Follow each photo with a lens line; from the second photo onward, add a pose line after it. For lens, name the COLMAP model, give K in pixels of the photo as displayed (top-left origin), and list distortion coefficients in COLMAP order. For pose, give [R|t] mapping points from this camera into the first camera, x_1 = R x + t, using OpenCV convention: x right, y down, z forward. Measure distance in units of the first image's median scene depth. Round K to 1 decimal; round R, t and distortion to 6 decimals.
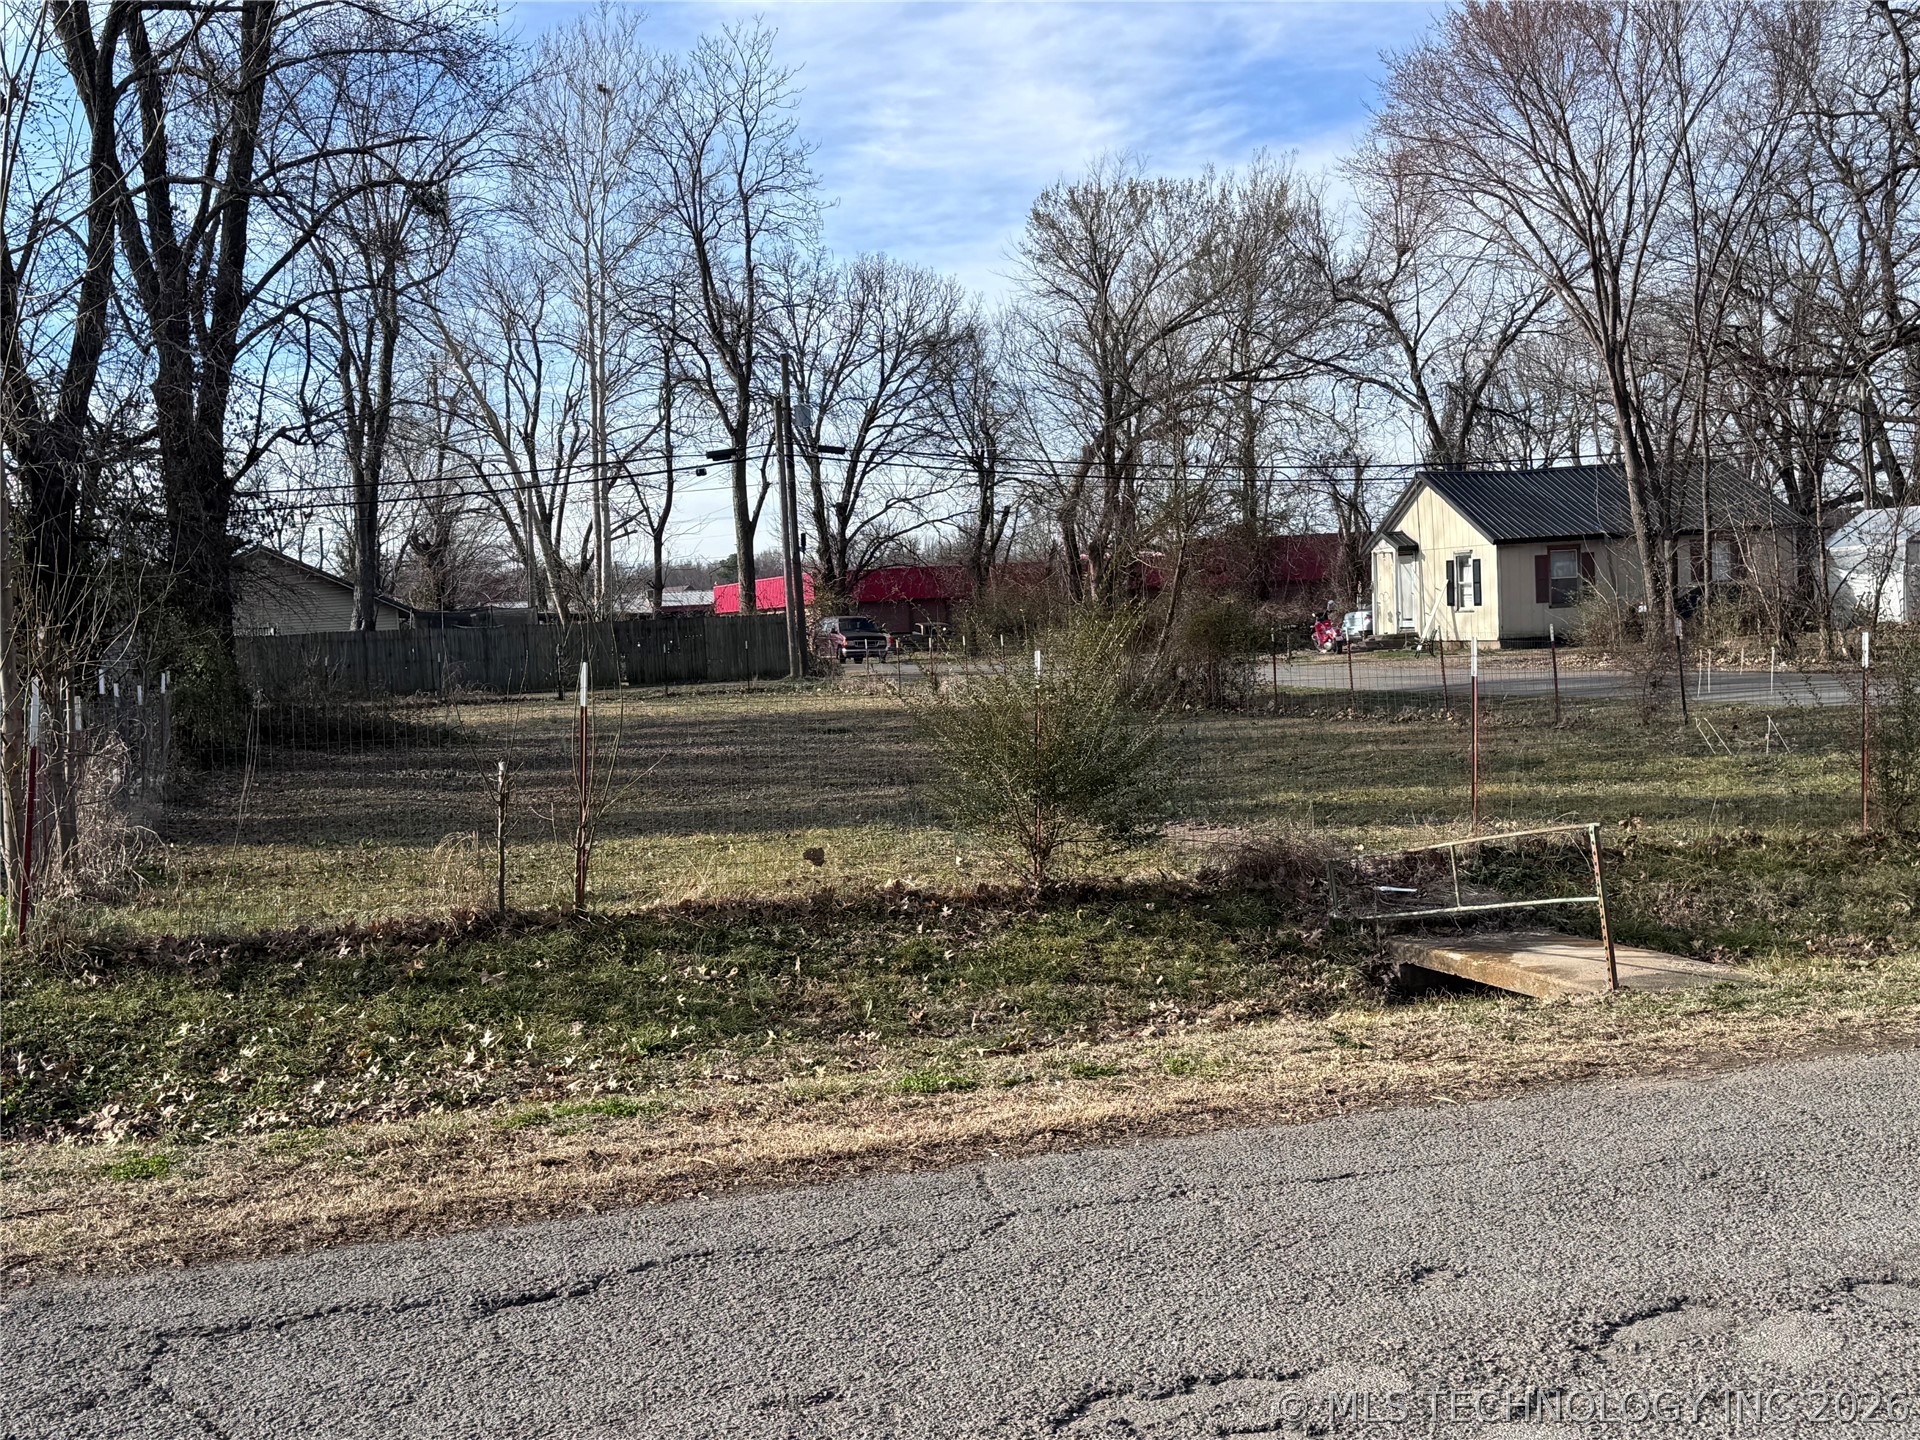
lens RADIAL K [[2250.2, 0, 966.5], [0, 2250.2, 726.3], [0, 0, 1]] dist [0.141007, -0.029109]
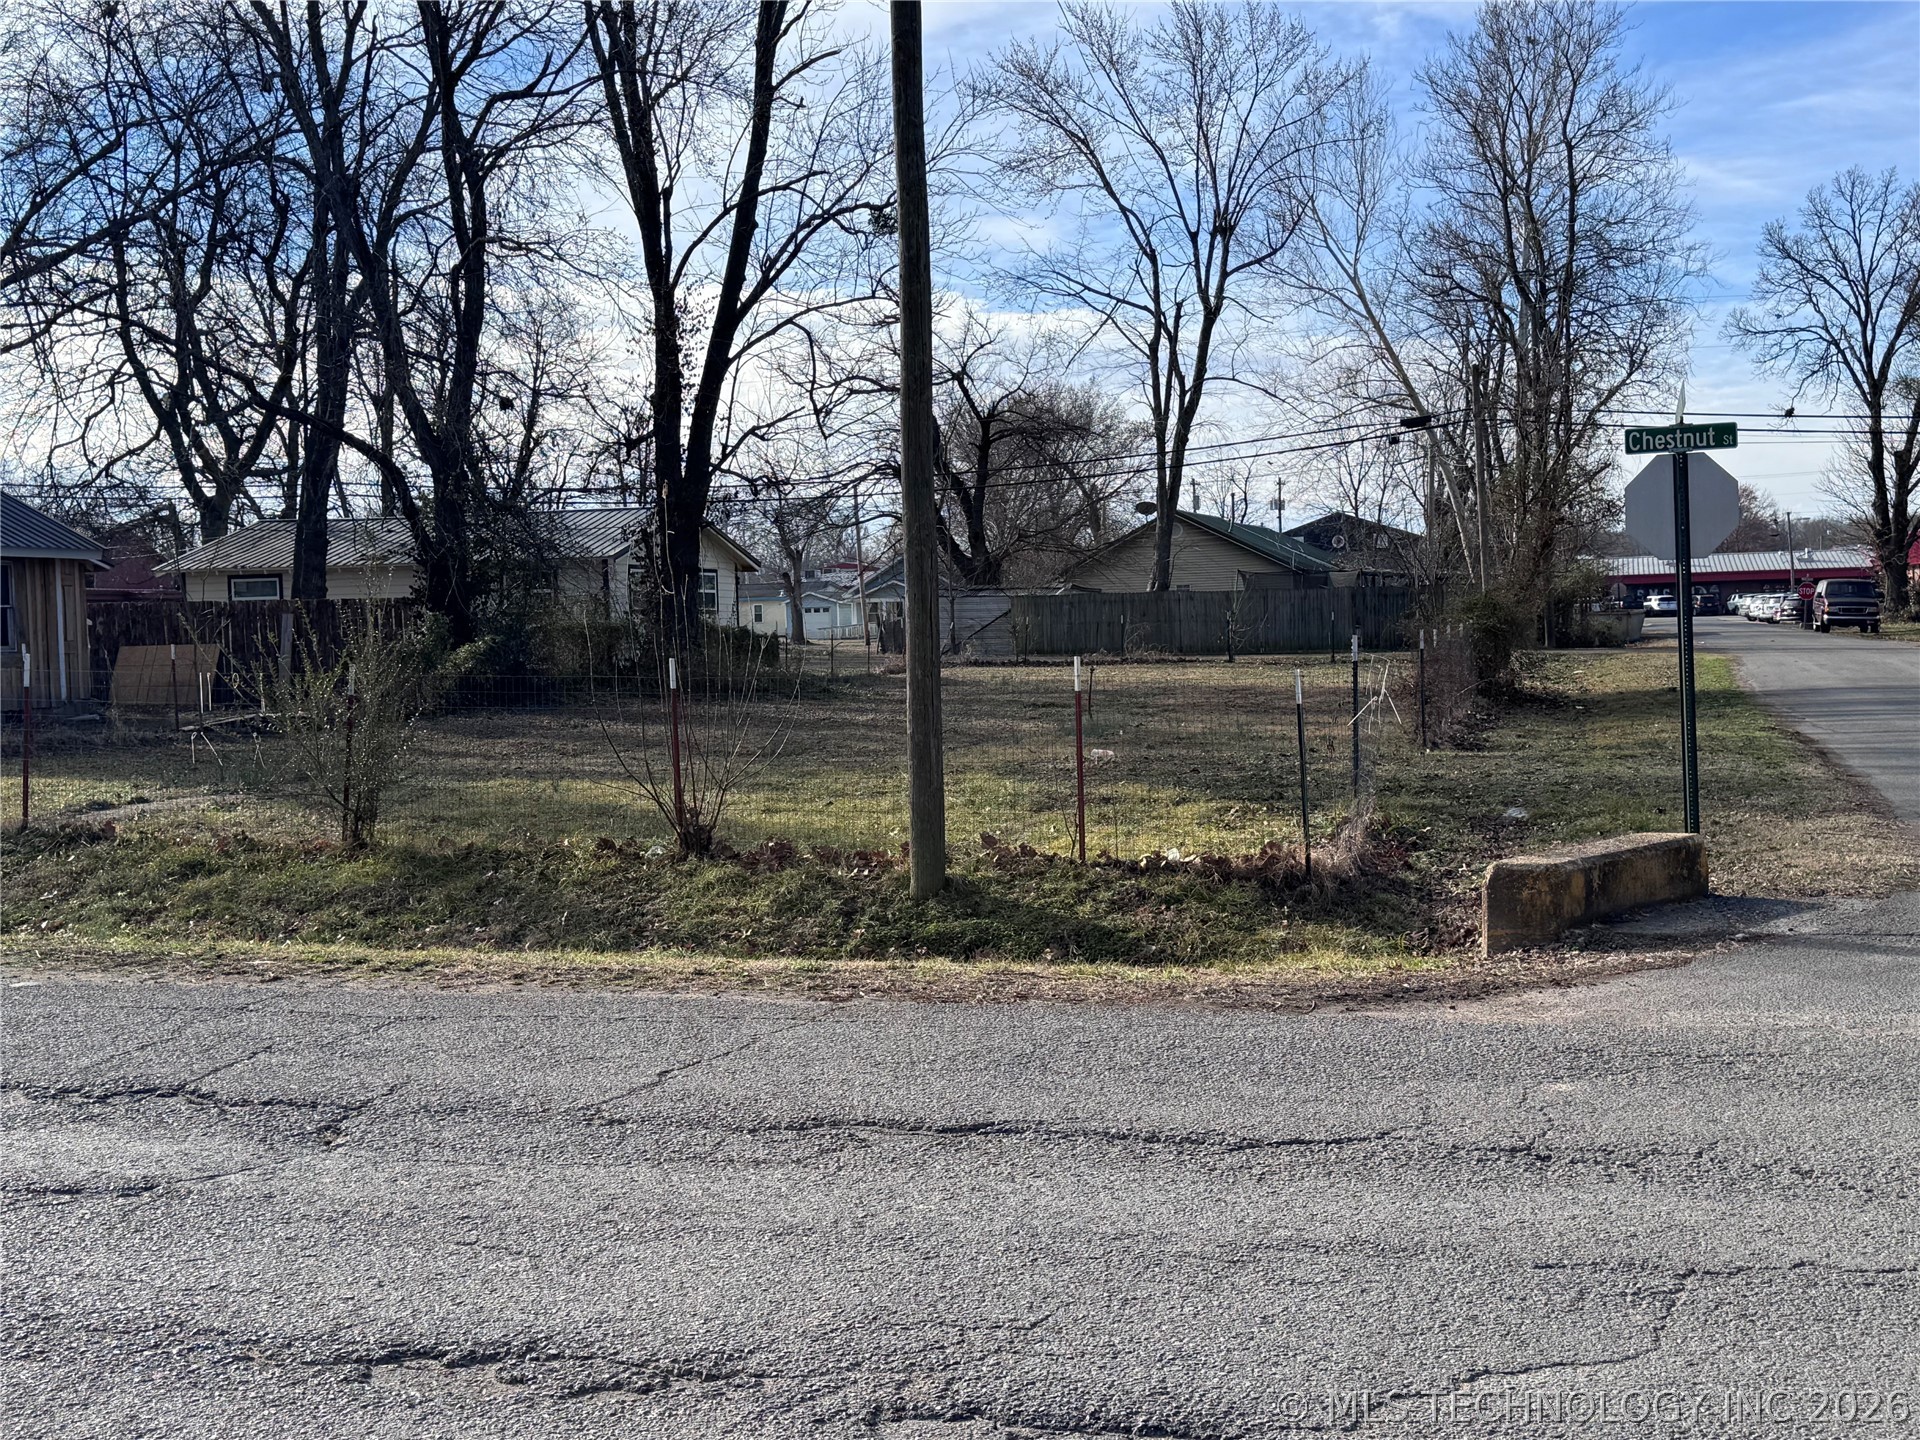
lens RADIAL K [[2250.2, 0, 966.5], [0, 2250.2, 726.3], [0, 0, 1]] dist [0.141007, -0.029109]
pose [[0.810578, 0.059626, -0.582587, 0.257690], [-0.045681, 0.998210, 0.038606, -0.013546], [0.583846, -0.004681, 0.811851, 0.064439]]
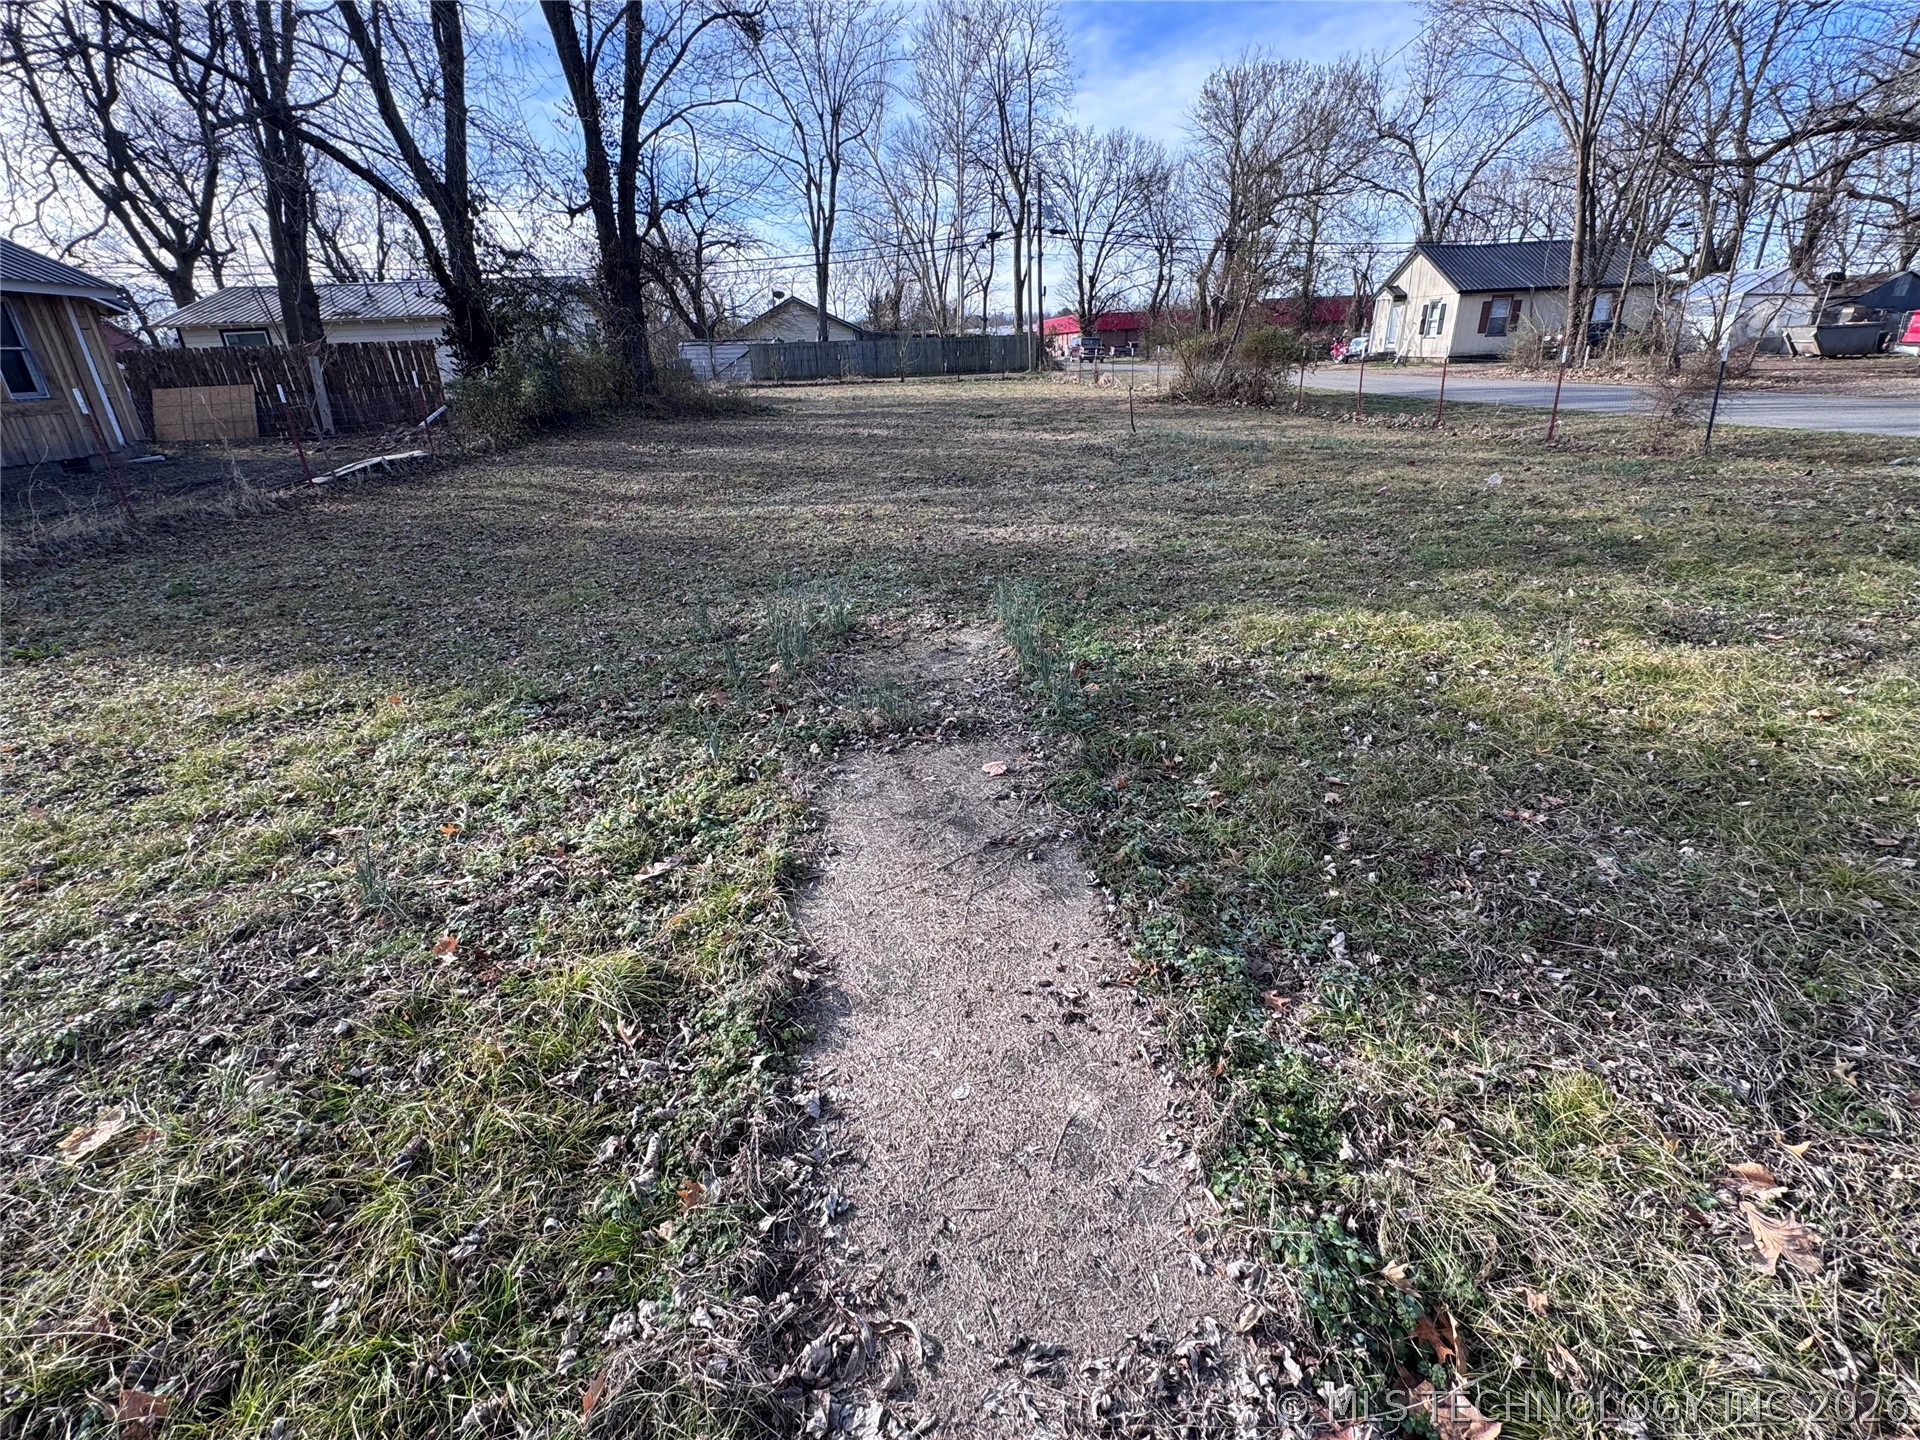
lens RADIAL K [[862.7, 0, 957.4], [0, 862.7, 715.7], [0, 0, 1]] dist [-0.001559, 0.000070]
pose [[0.974550, 0.101616, -0.199814, 0.029433], [-0.023971, 0.933485, 0.357813, -0.008148], [0.222884, -0.343917, 0.912164, 0.203083]]
